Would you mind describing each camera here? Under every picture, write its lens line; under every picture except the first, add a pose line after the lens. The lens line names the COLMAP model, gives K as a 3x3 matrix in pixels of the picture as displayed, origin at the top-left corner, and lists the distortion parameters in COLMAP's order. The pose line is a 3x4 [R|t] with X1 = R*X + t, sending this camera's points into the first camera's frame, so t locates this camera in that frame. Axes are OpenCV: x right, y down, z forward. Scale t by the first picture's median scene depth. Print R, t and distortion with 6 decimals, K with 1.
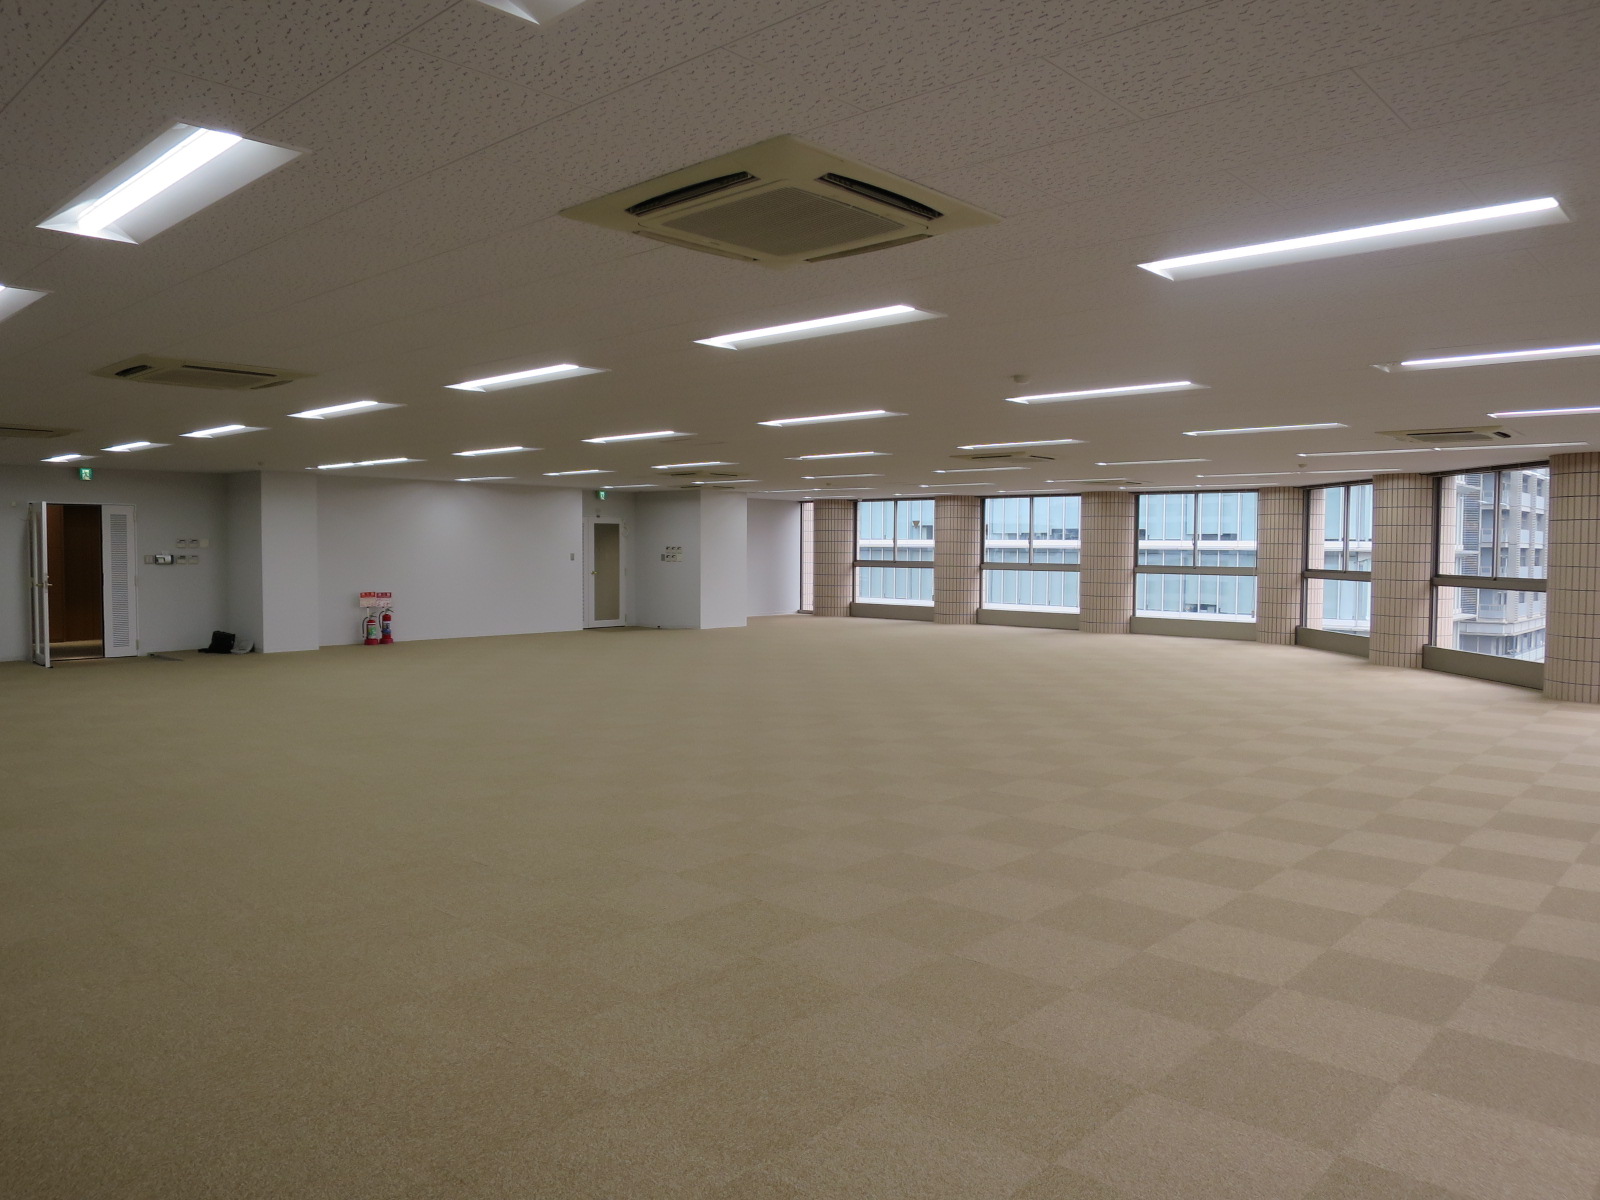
lens RADIAL K [[1138.5, 0, 795.7], [0, 1138.5, 598.8], [0, 0, 1]] dist [0.009575, -0.000334]
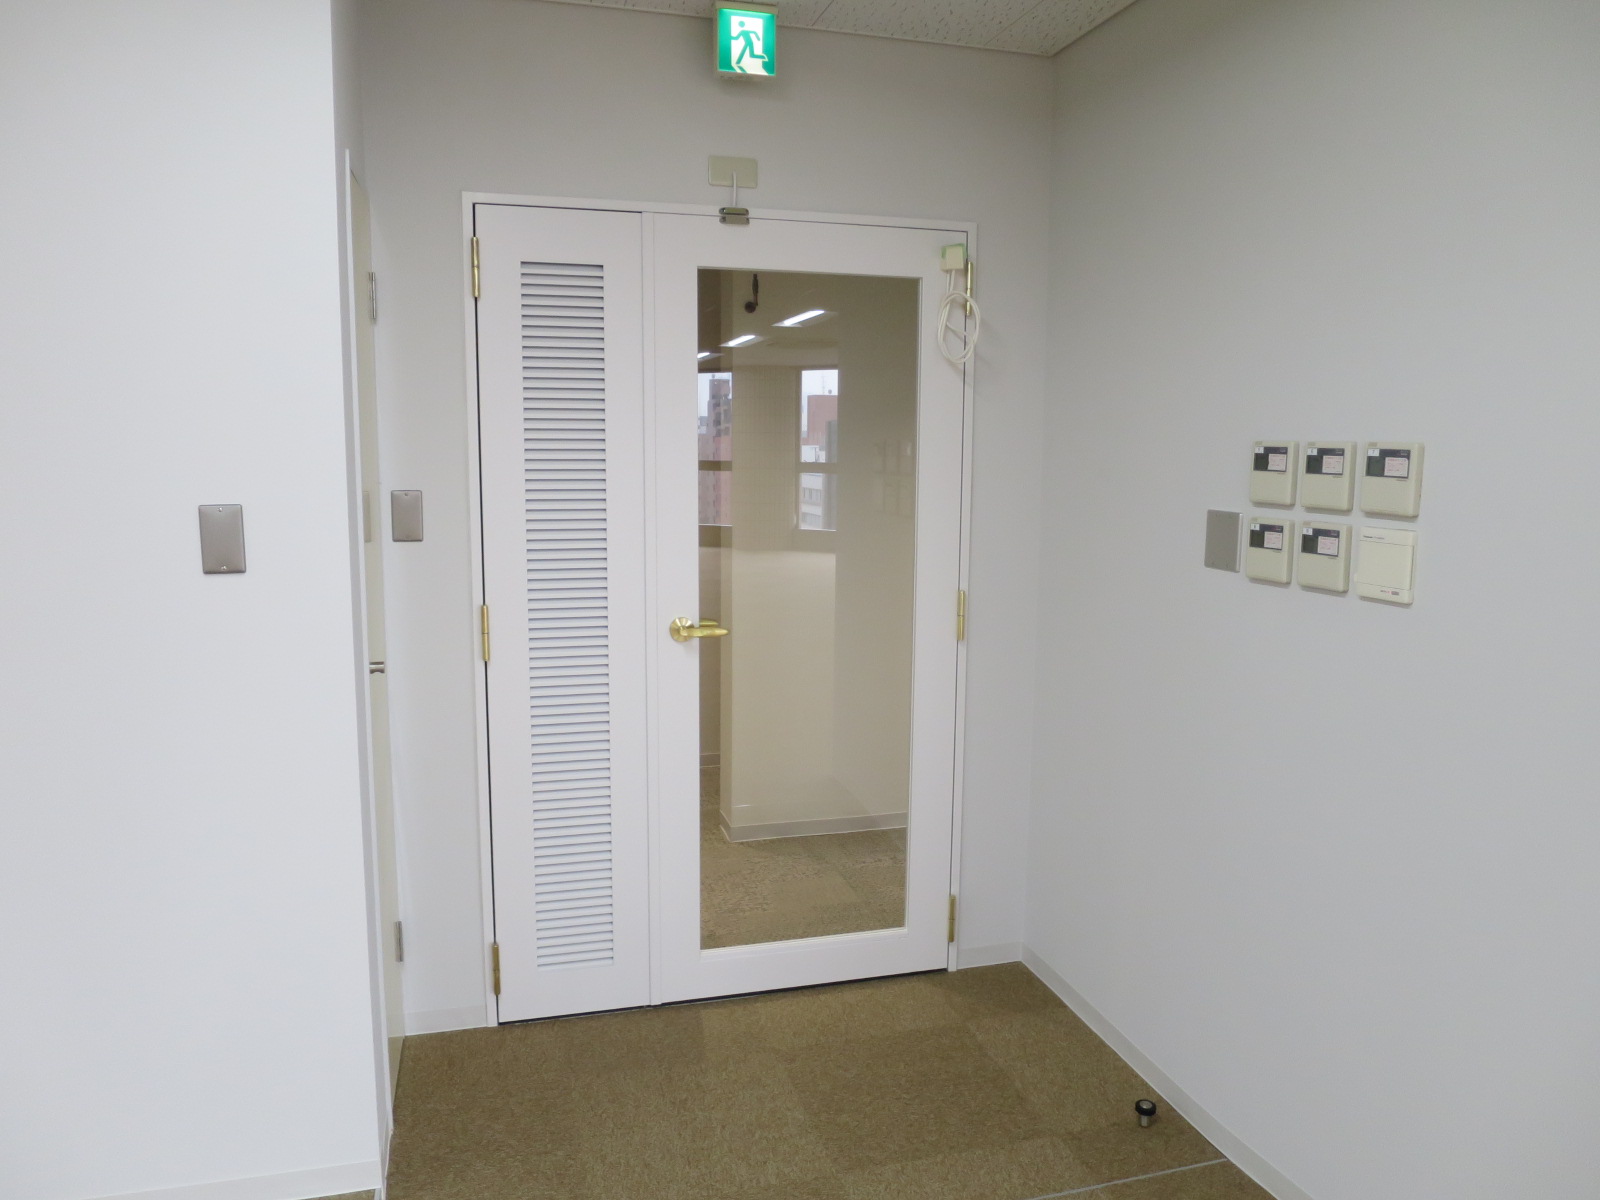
lens RADIAL K [[1138.5, 0, 796.8], [0, 1138.5, 597.6], [0, 0, 1]] dist [0.009575, -0.000334]
pose [[0.849465, 0.078784, -0.521731, -0.093221], [-0.028792, 0.994238, 0.103256, -0.041513], [0.526859, -0.072690, 0.846838, 0.887259]]
